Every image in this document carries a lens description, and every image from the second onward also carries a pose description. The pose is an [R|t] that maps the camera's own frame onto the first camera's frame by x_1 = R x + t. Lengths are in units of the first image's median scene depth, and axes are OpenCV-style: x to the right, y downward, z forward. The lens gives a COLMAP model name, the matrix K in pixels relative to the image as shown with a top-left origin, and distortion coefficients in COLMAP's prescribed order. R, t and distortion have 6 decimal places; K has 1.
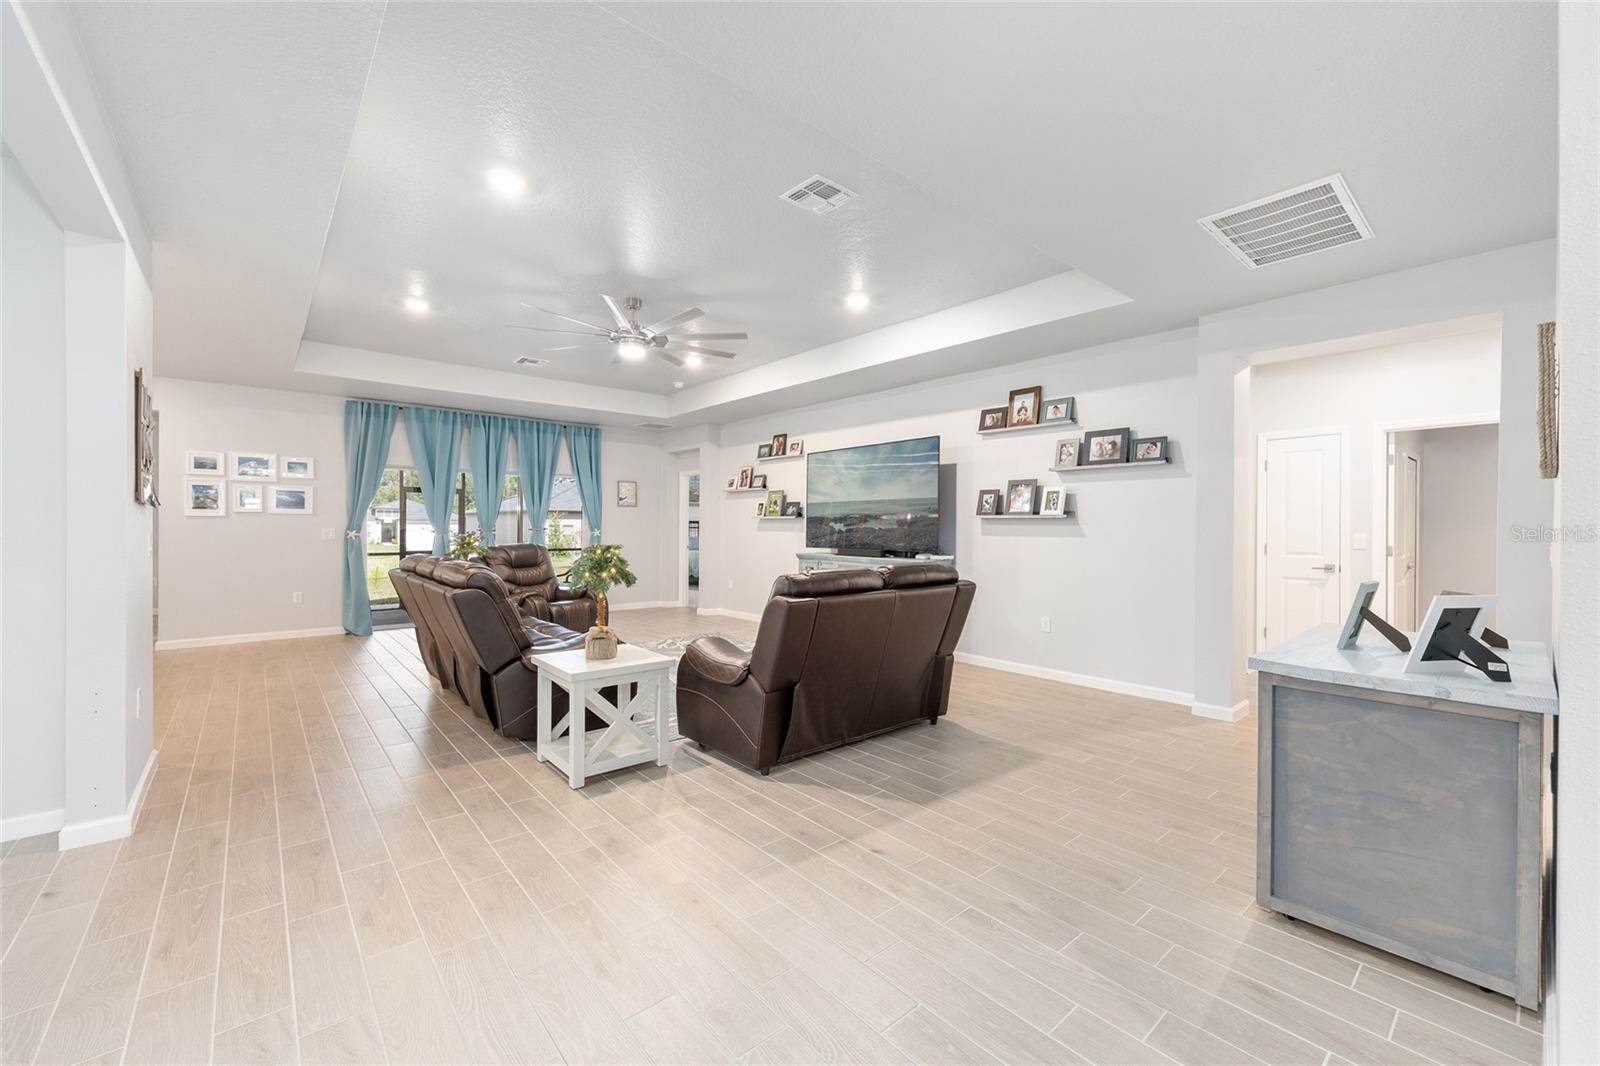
lens RADIAL K [[643.7, 0, 803.3], [0, 643.7, 530.1], [0, 0, 1]] dist [-0.000823, 0.000196]
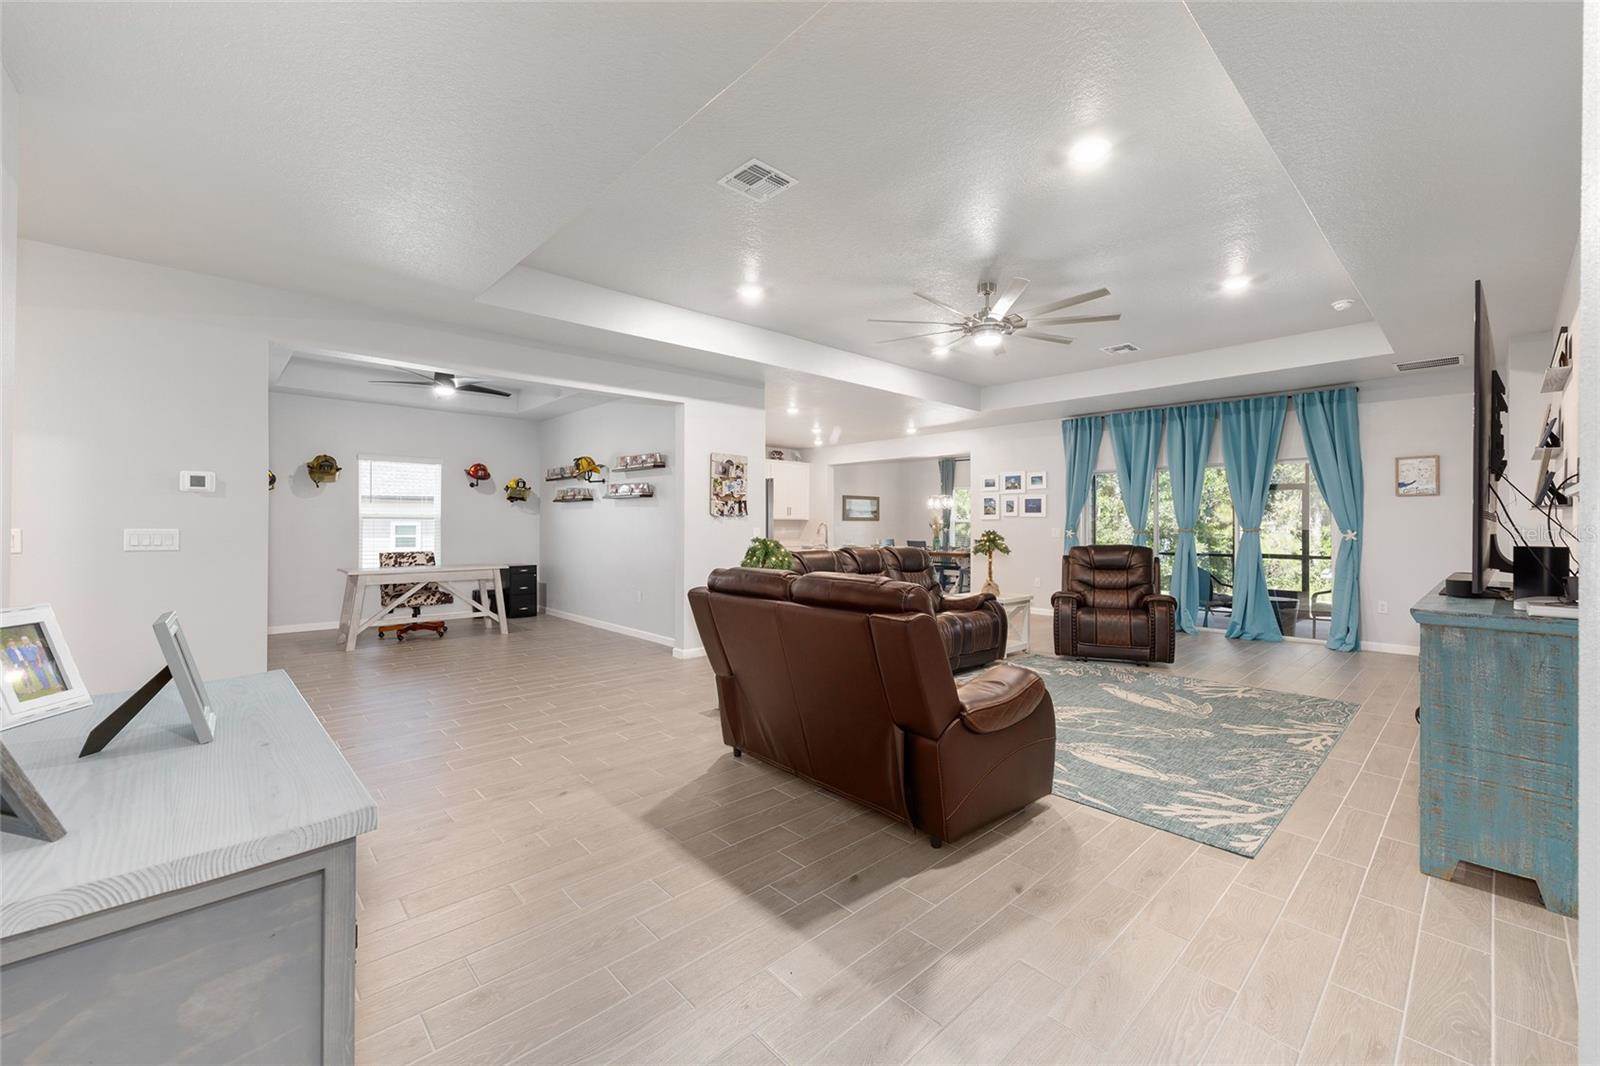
lens RADIAL K [[643.7, 0, 803.3], [0, 643.7, 530.1], [0, 0, 1]] dist [-0.000823, 0.000196]
pose [[0.038107, 0.006877, -0.999250, 0.498881], [-0.005101, 0.999965, 0.006687, -0.005367], [0.999261, 0.004843, 0.038141, 0.518229]]
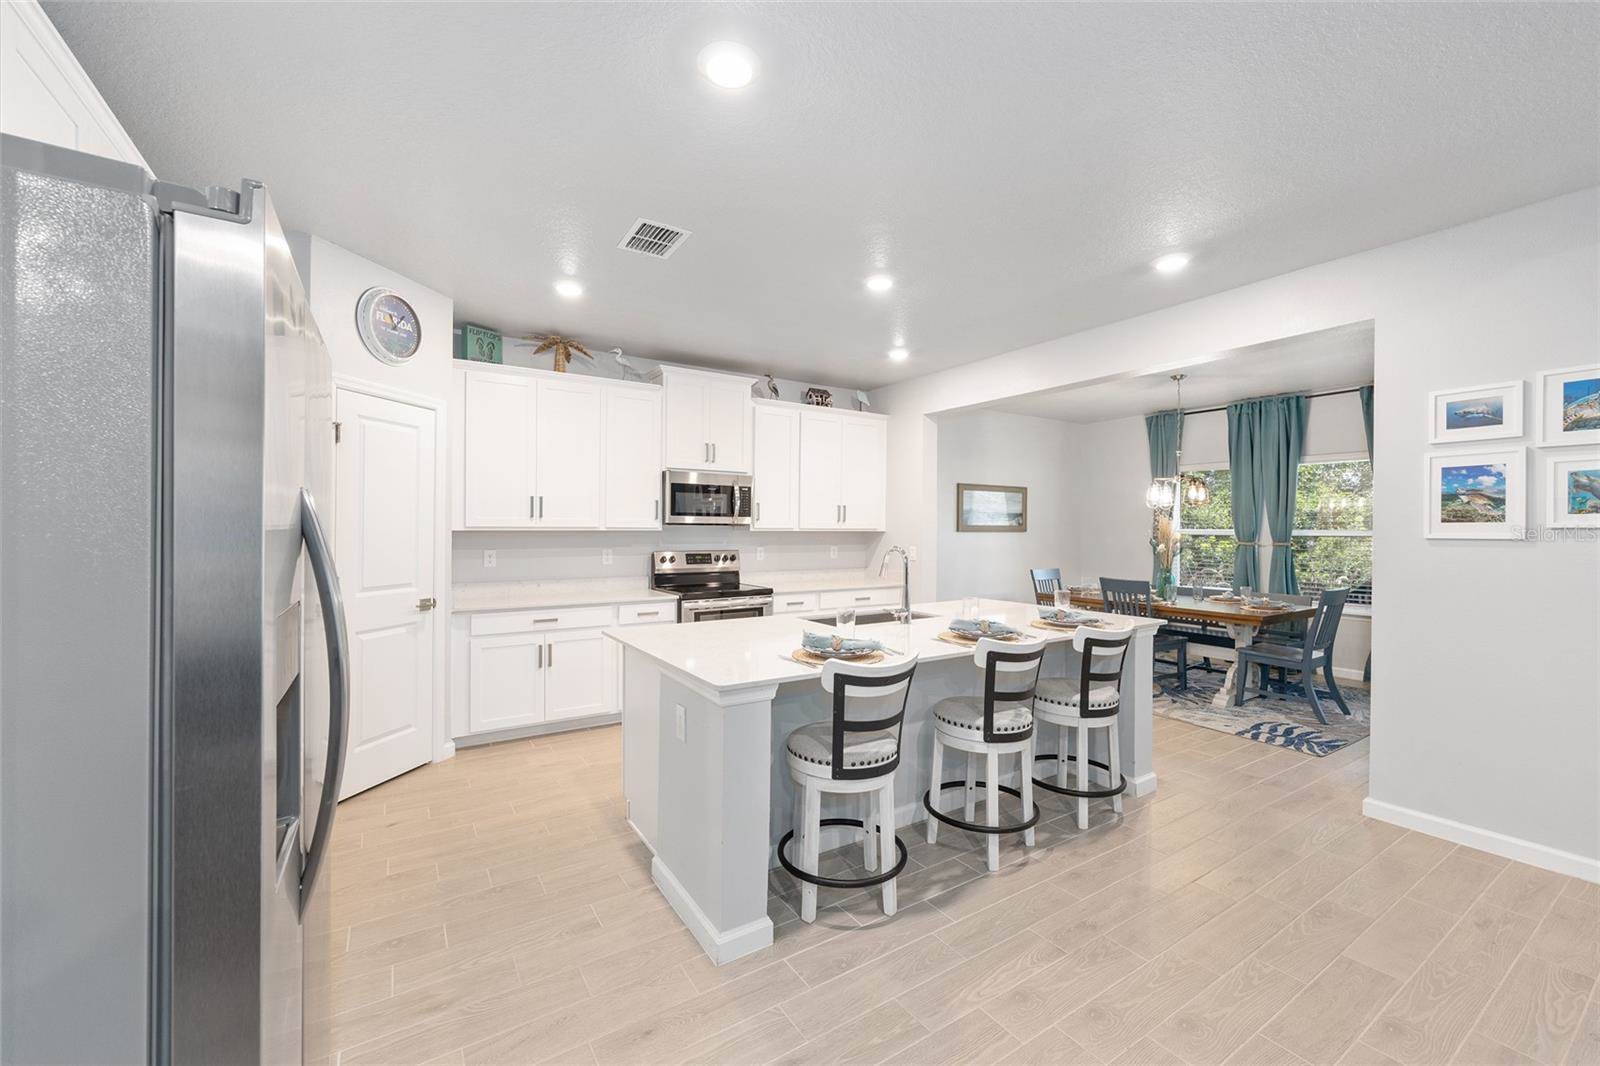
lens RADIAL K [[643.7, 0, 803.3], [0, 643.7, 530.1], [0, 0, 1]] dist [-0.000823, 0.000196]
pose [[-0.133859, -0.000271, -0.991000, -0.445774], [-0.008556, 0.999963, 0.000882, -0.023683], [0.990963, 0.008597, -0.133856, 0.612890]]
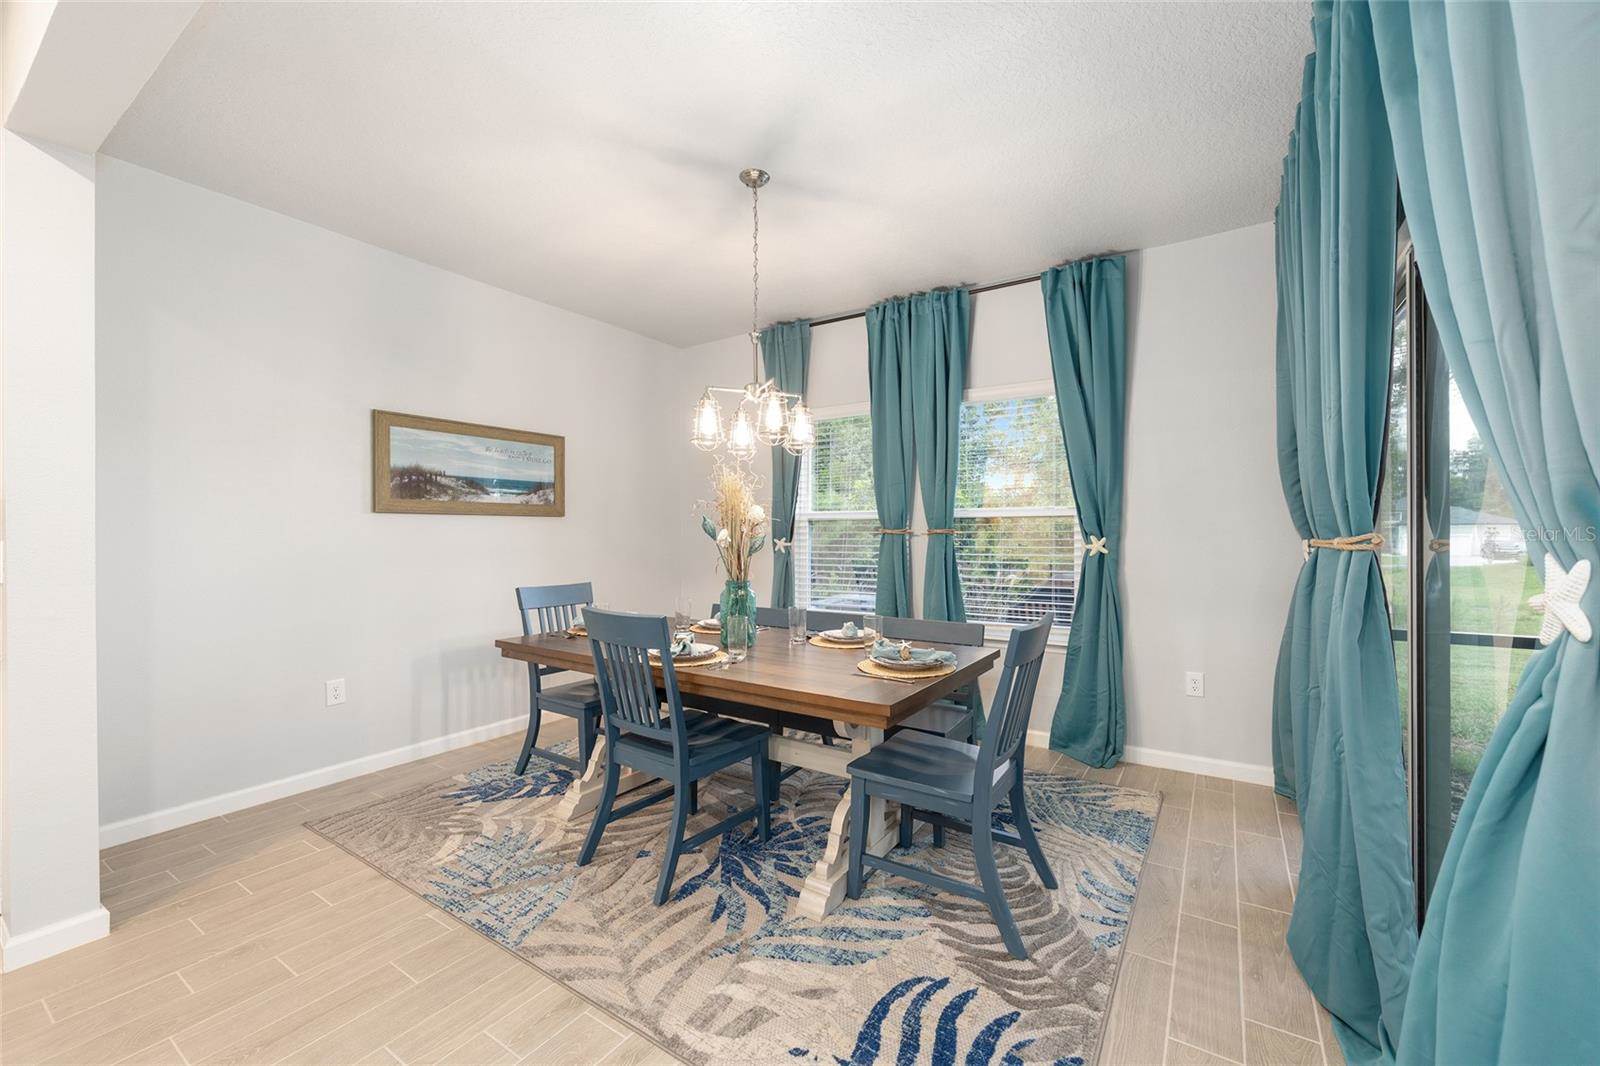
lens RADIAL K [[642.9, 0, 800.0], [0, 642.9, 533.0], [0, 0, 1]] dist [-0.037897, 0.000040]
pose [[0.272666, -0.002863, -0.962104, -0.957456], [-0.000172, 0.999995, -0.003025, -0.004807], [0.962109, 0.000990, 0.272665, 0.904851]]
